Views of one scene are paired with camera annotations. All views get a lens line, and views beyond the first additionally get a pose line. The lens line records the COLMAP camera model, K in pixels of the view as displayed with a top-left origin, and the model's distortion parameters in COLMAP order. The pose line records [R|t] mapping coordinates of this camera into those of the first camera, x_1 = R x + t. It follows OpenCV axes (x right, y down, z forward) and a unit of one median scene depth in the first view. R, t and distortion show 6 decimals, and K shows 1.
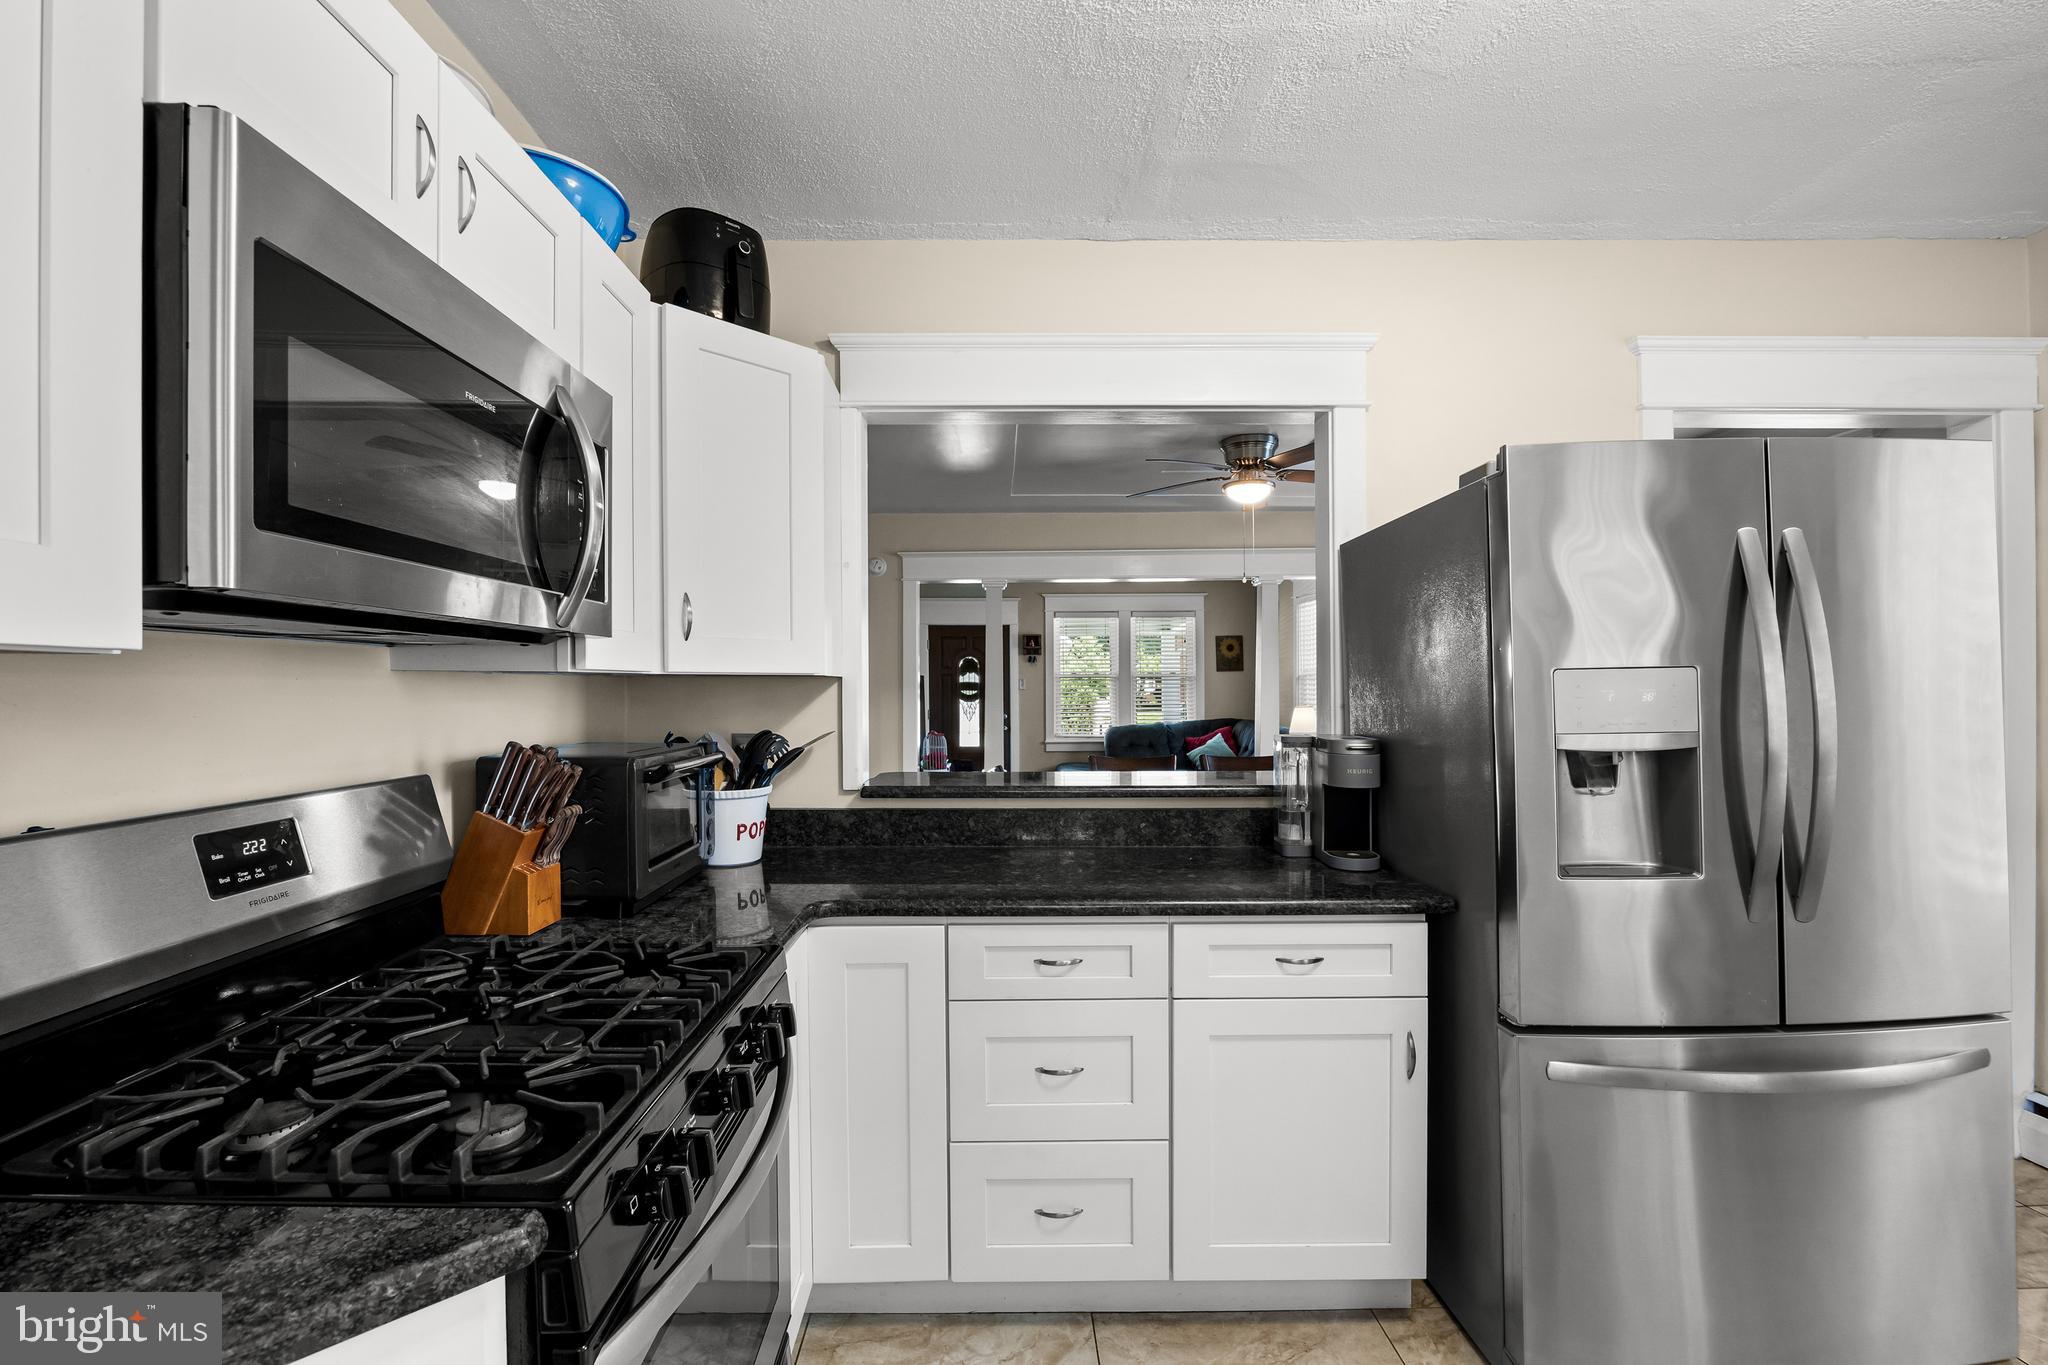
lens RADIAL K [[939.7, 0, 1024.6], [0, 939.7, 674.7], [0, 0, 1]] dist [-0.000177, 0.000000]
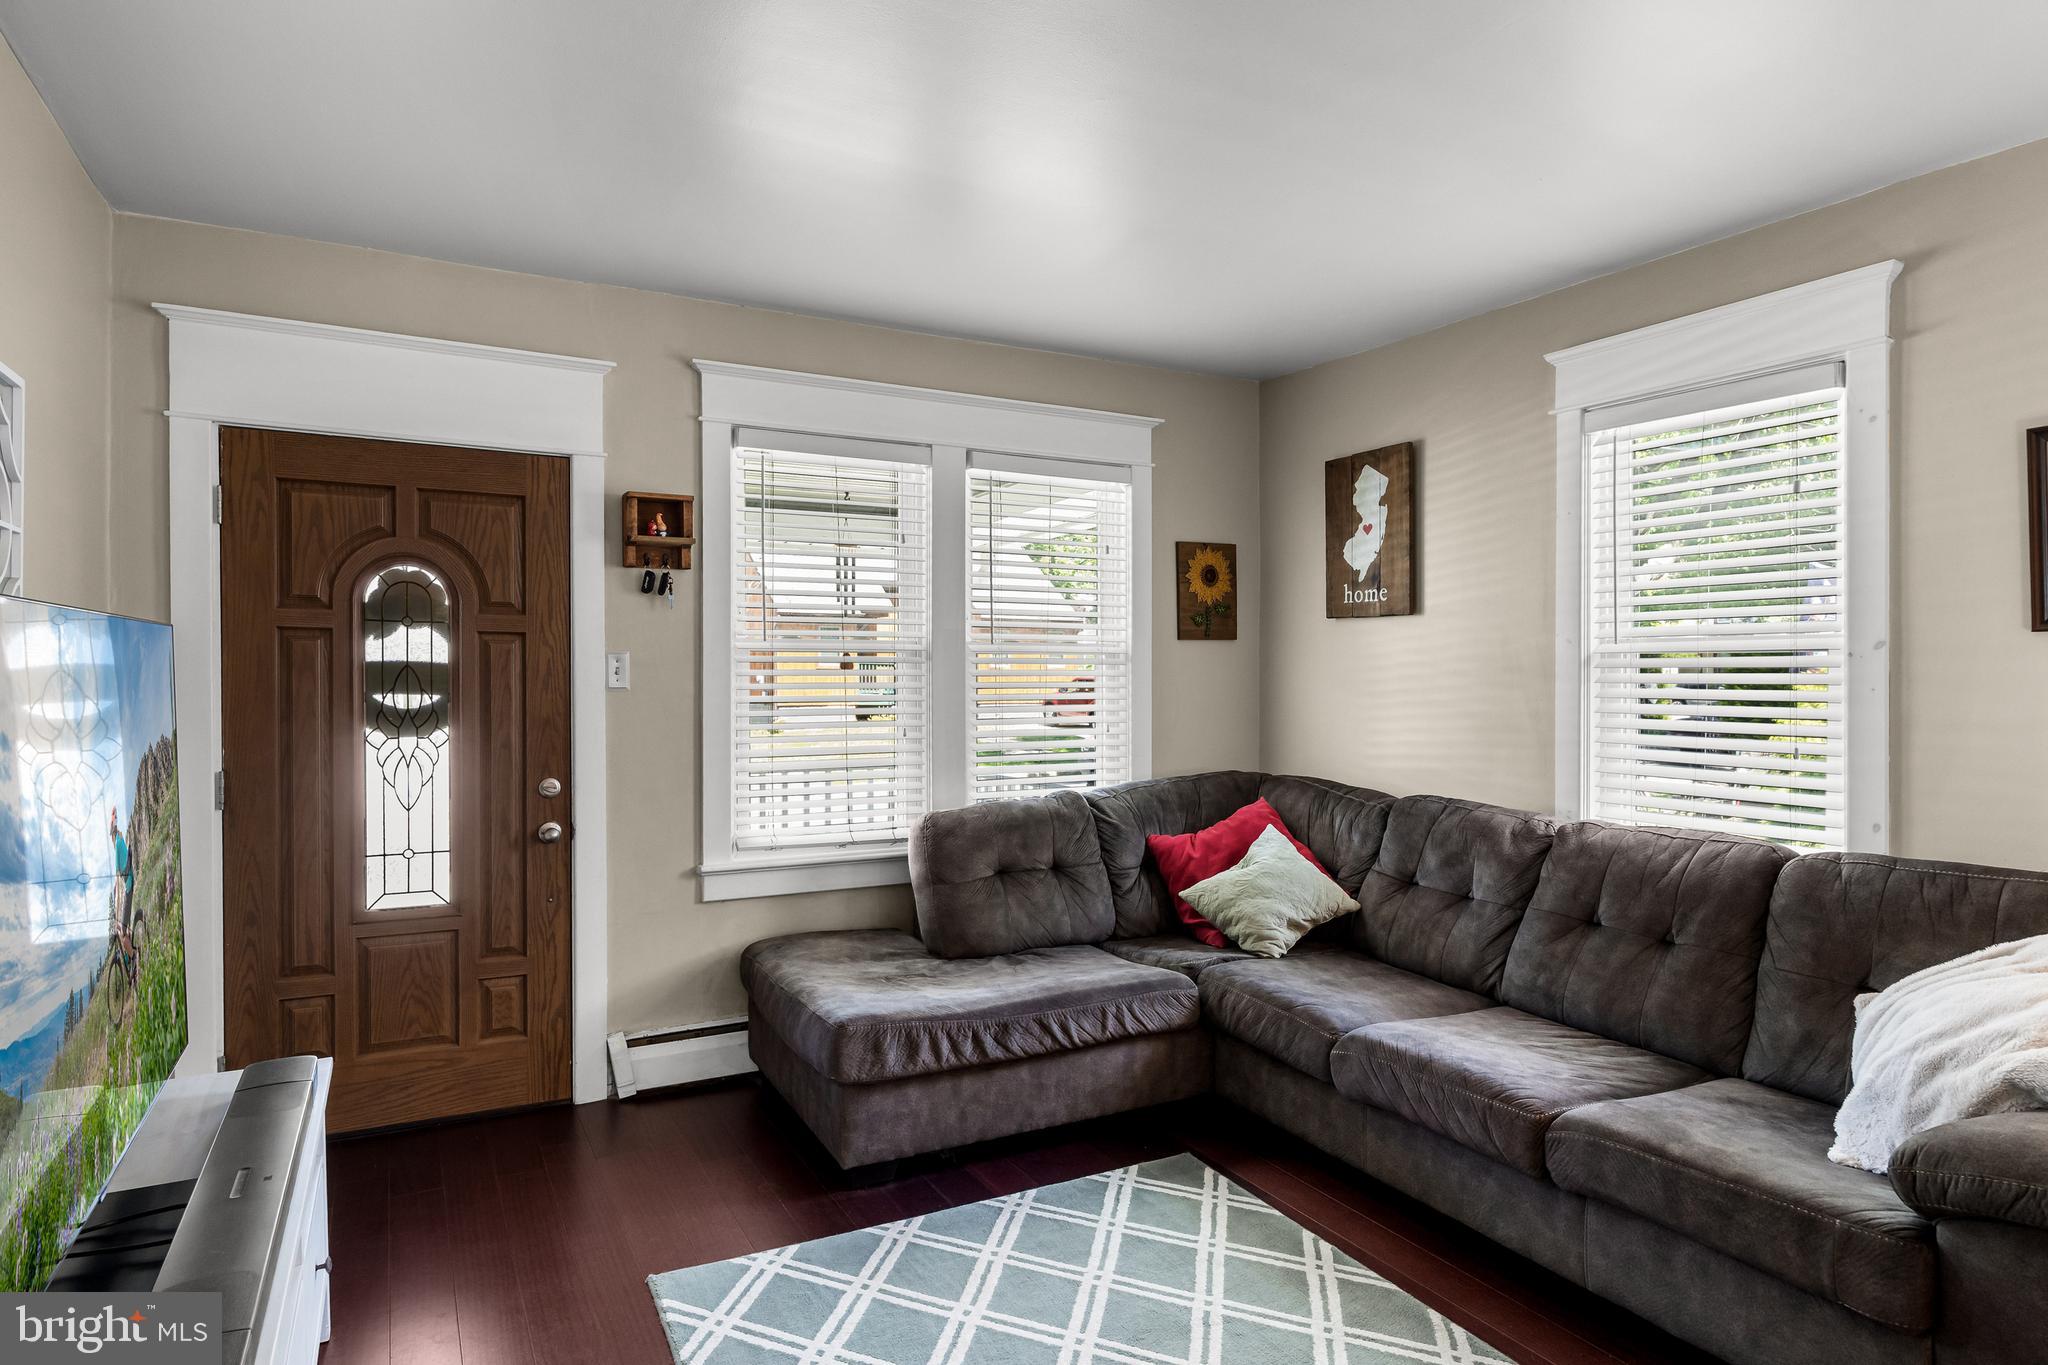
lens RADIAL K [[1179.5, 0, 1009.7], [0, 1179.5, 674.7], [0, 0, 1]] dist [0.004484, 0.000579]
pose [[0.896997, 0.006096, 0.441995, -0.053630], [-0.010094, 0.999927, 0.006693, 0.007749], [-0.441922, -0.010465, 0.896993, 0.628404]]
